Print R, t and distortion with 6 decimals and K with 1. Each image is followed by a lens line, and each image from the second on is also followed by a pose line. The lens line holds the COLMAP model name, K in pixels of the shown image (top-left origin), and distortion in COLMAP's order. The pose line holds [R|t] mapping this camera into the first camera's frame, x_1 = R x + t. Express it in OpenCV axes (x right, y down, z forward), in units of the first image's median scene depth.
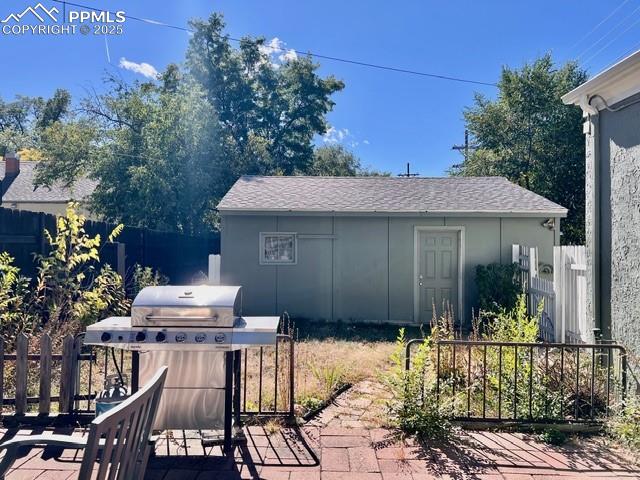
lens RADIAL K [[505.1, 0, 320.0], [0, 505.1, 240.0], [0, 0, 1]] dist [0.045027, -0.009723]
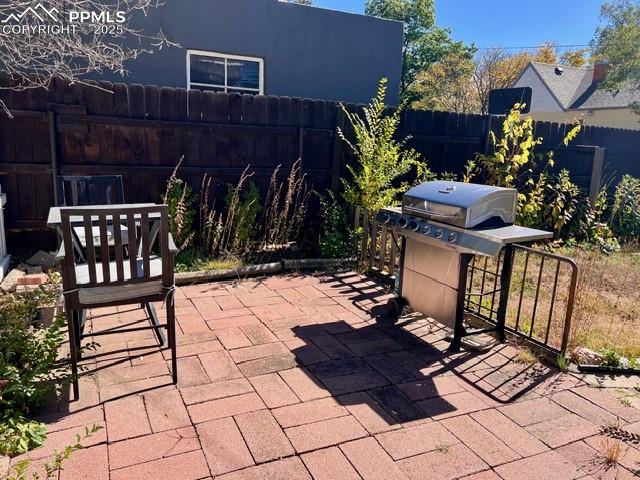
lens RADIAL K [[505.1, 0, 320.0], [0, 505.1, 240.0], [0, 0, 1]] dist [0.045027, -0.009723]
pose [[0.398031, 0.181969, -0.899143, 0.536795], [-0.029265, 0.982149, 0.185813, 0.025237], [0.916905, -0.047646, 0.396251, 0.365214]]
